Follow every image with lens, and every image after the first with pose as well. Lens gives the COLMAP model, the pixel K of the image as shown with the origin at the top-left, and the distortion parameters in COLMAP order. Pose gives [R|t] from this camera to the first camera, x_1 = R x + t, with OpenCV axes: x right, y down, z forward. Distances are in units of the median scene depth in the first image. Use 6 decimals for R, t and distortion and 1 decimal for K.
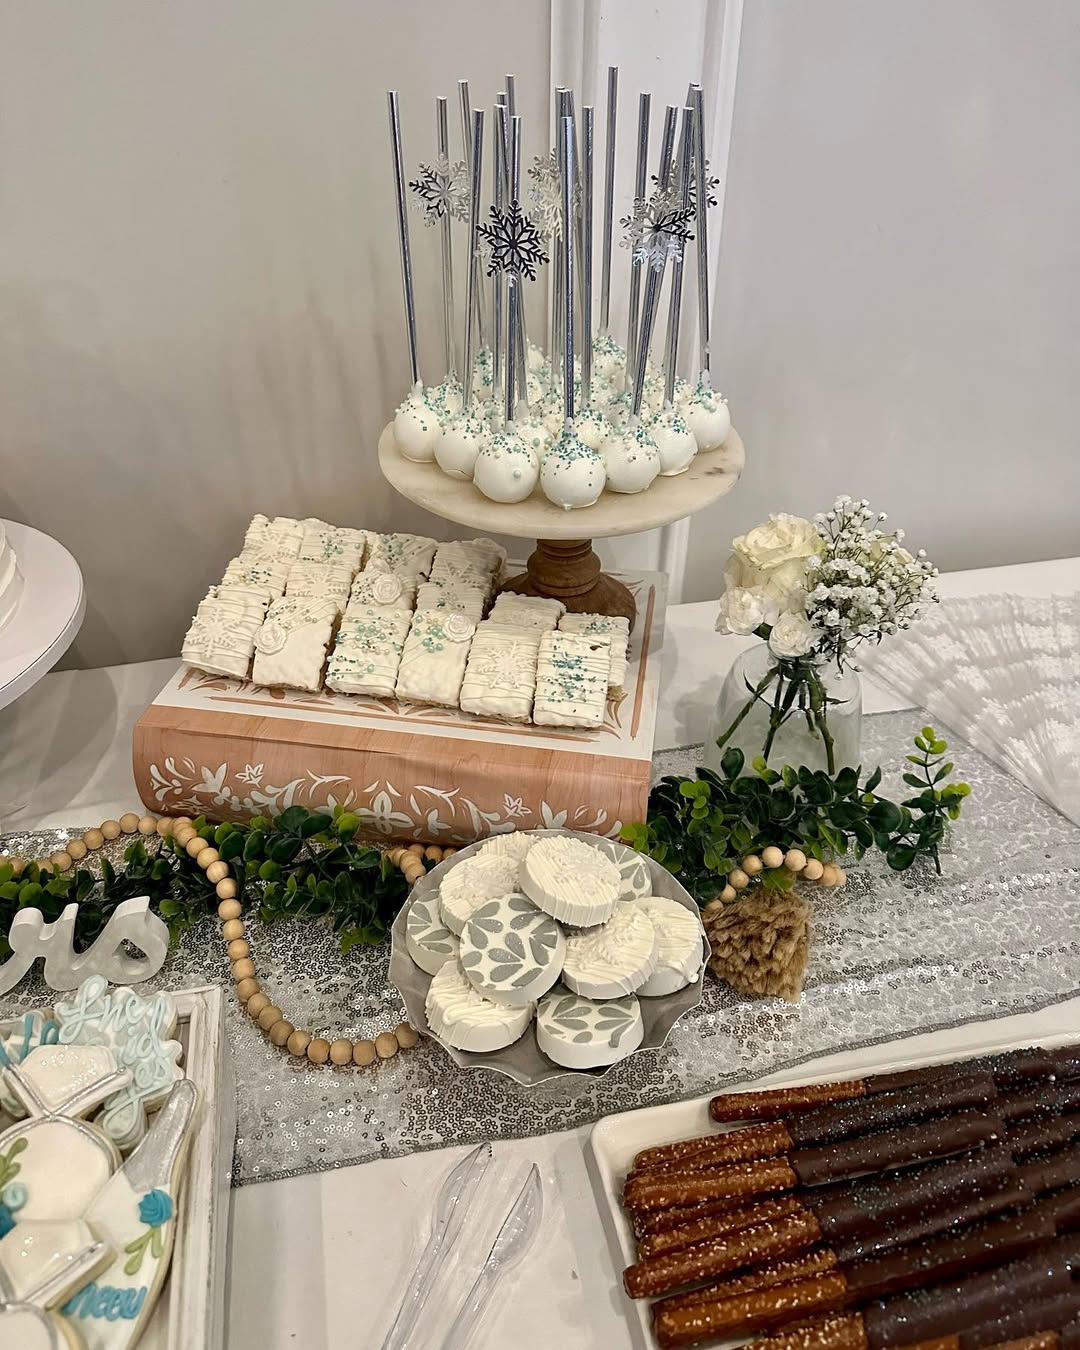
lens RADIAL K [[1025.8, 0, 541.2], [0, 1025.8, 643.8], [0, 0, 1]] dist [0.058736, -0.056110]
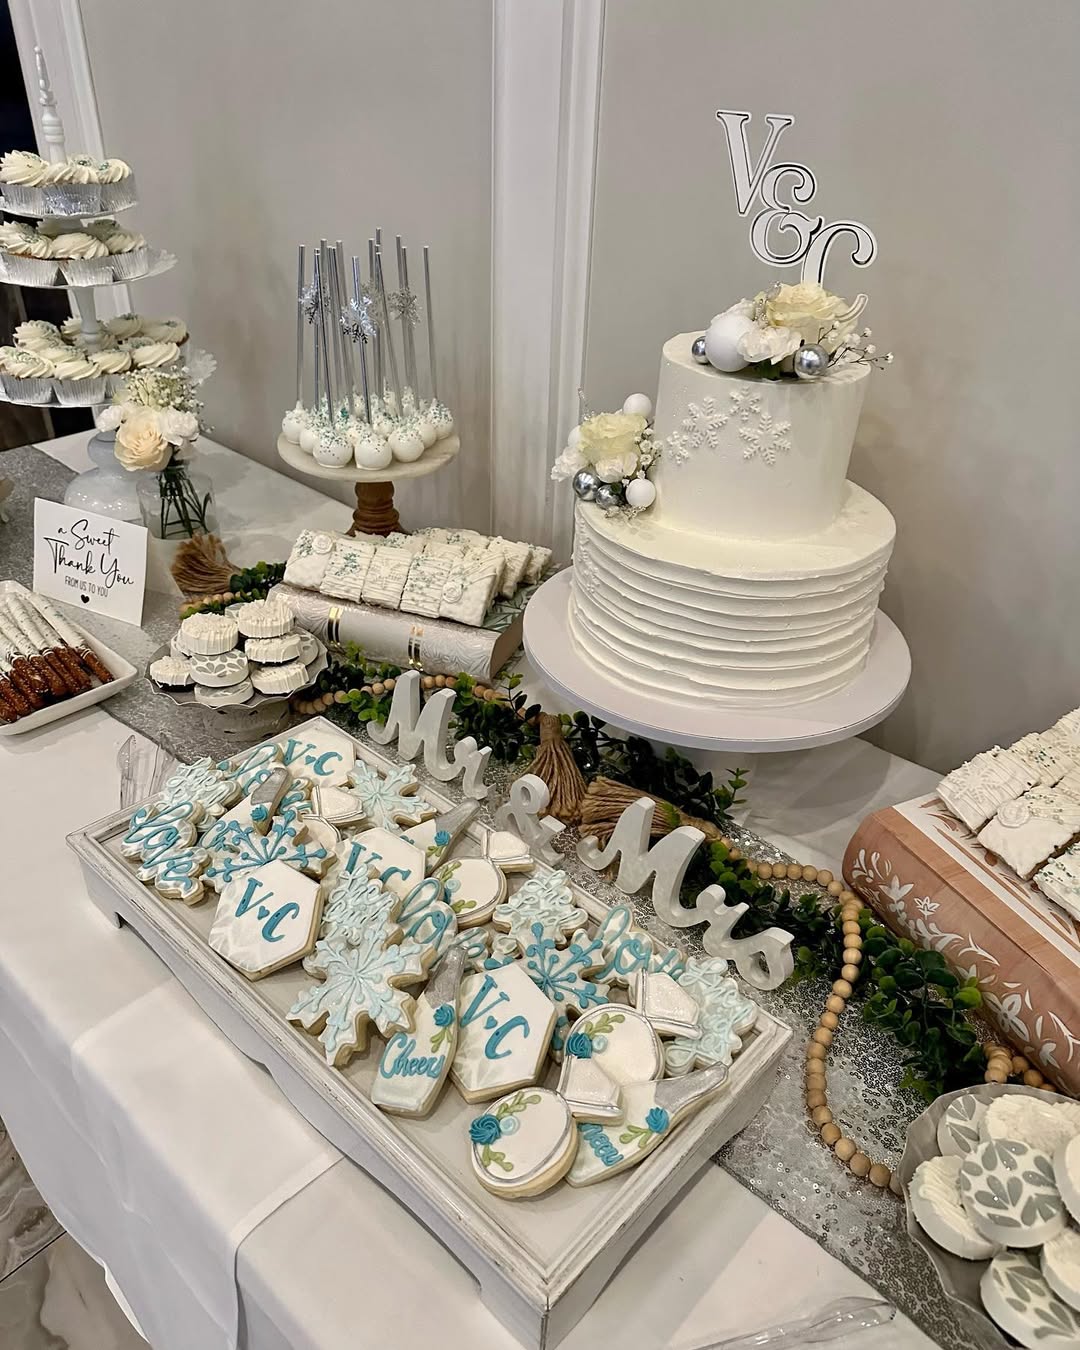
lens RADIAL K [[1084.2, 0, 540.0], [0, 1084.2, 675.0], [0, 0, 1]] dist [-0.098836, 0.008655]
pose [[0.564253, 0.474578, -0.675569, 0.155056], [-0.489292, 0.851313, 0.189366, -0.108002], [0.664990, 0.223700, 0.712563, -0.171863]]
